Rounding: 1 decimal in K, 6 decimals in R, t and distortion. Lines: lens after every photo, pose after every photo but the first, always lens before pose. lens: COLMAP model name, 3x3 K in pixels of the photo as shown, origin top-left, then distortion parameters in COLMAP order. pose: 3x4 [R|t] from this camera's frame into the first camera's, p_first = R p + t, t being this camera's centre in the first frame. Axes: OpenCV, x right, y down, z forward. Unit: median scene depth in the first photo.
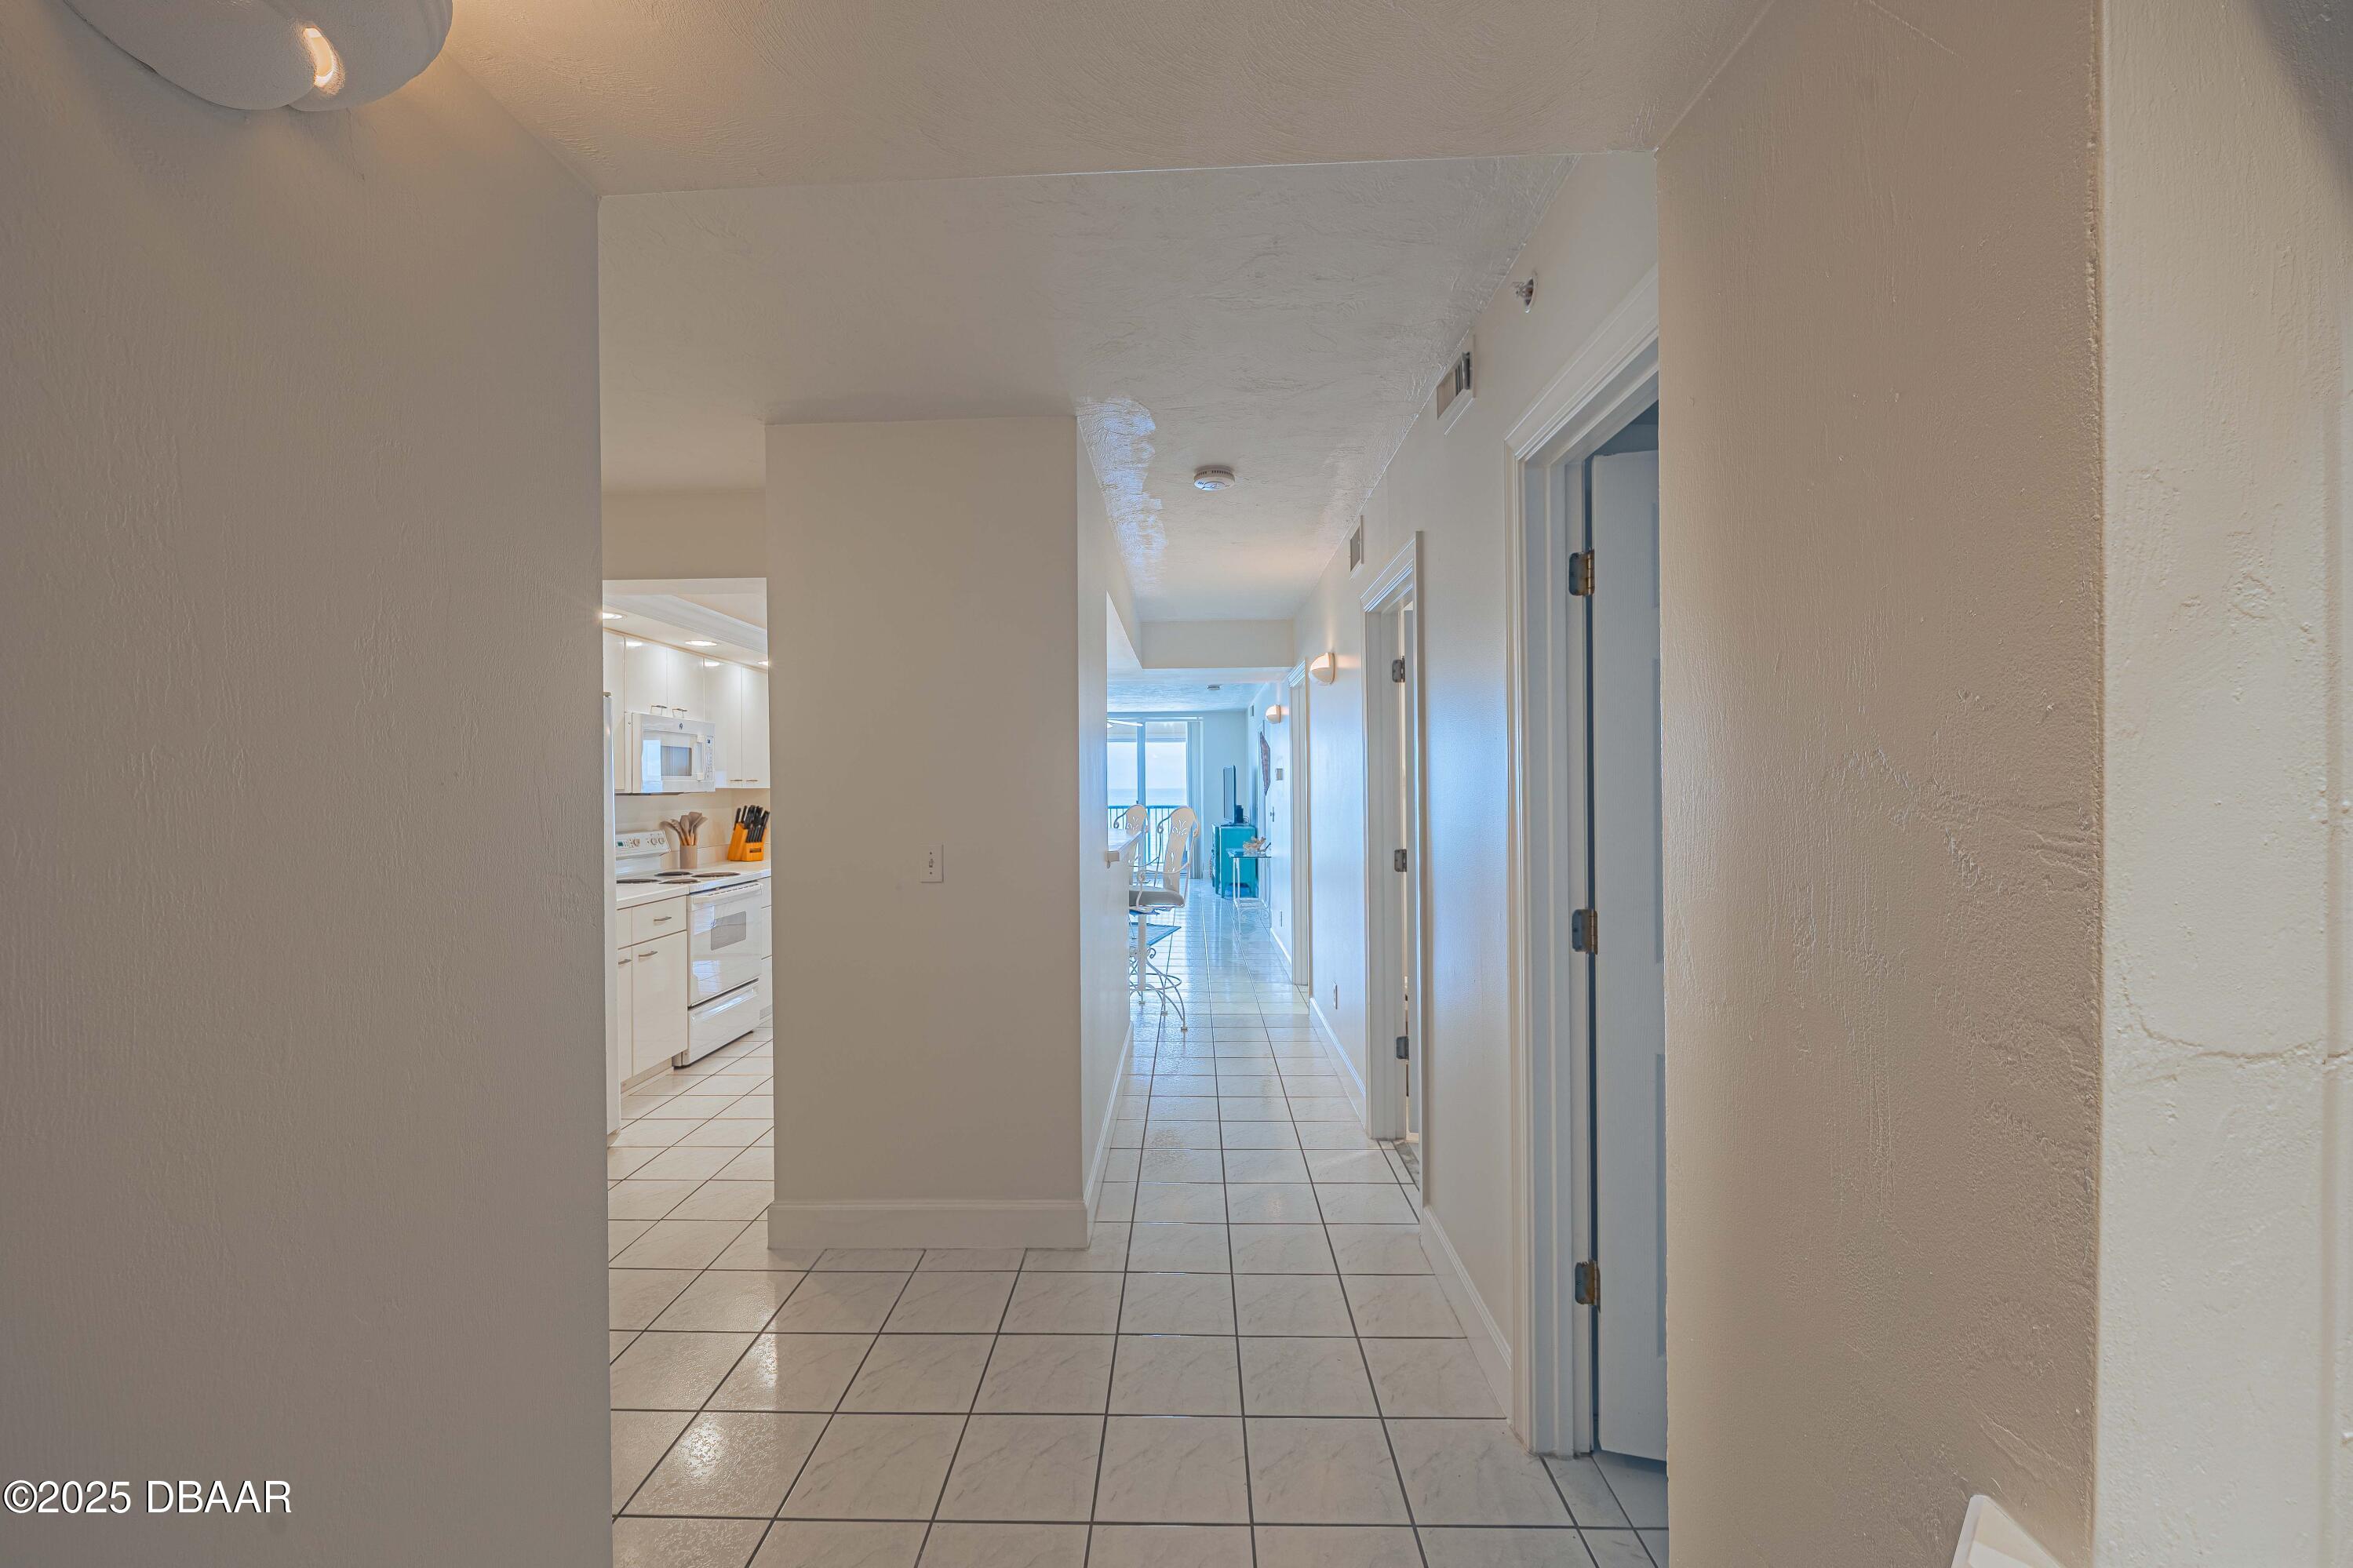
lens RADIAL K [[925.1, 0, 1176.5], [0, 925.1, 784.0], [0, 0, 1]] dist [-0.000908, -0.000044]
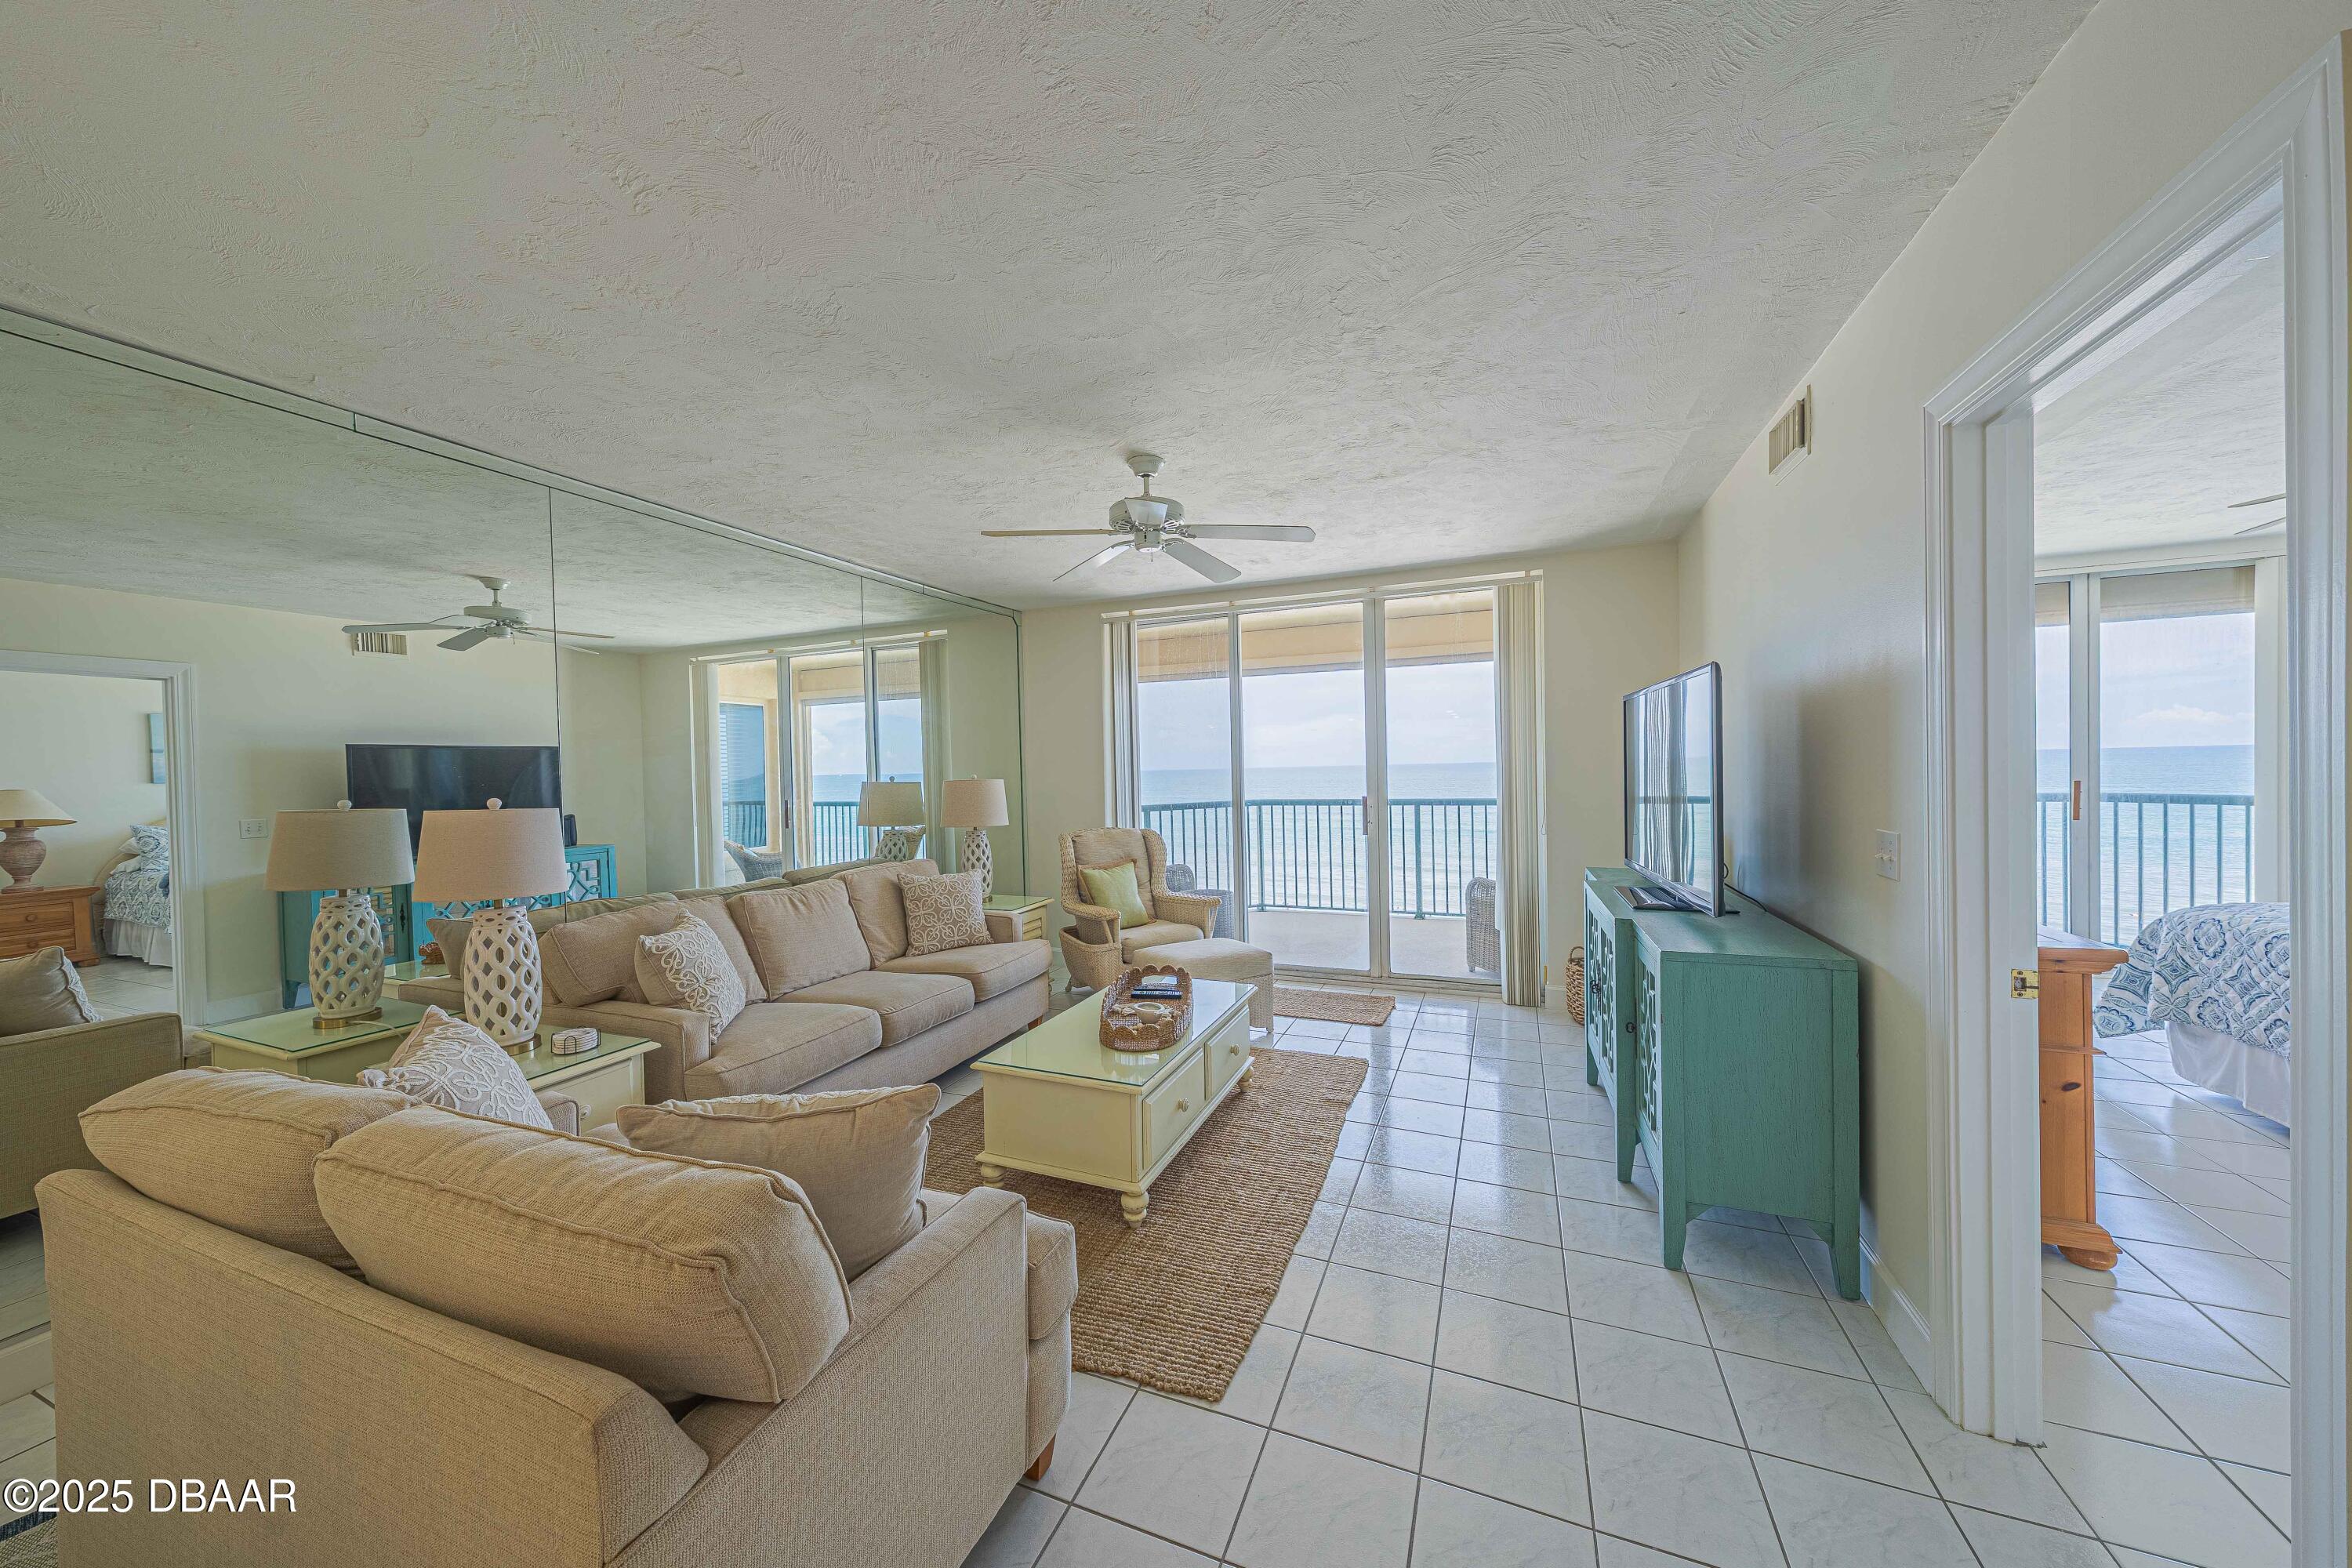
lens RADIAL K [[803.4, 0, 1175.9], [0, 803.4, 780.3], [0, 0, 1]] dist [0.005288, -0.000111]
pose [[0.928757, -0.013103, -0.370458, 0.019783], [0.021046, 0.999627, 0.017408, 0.005336], [0.370092, -0.023965, 0.928686, 1.563102]]
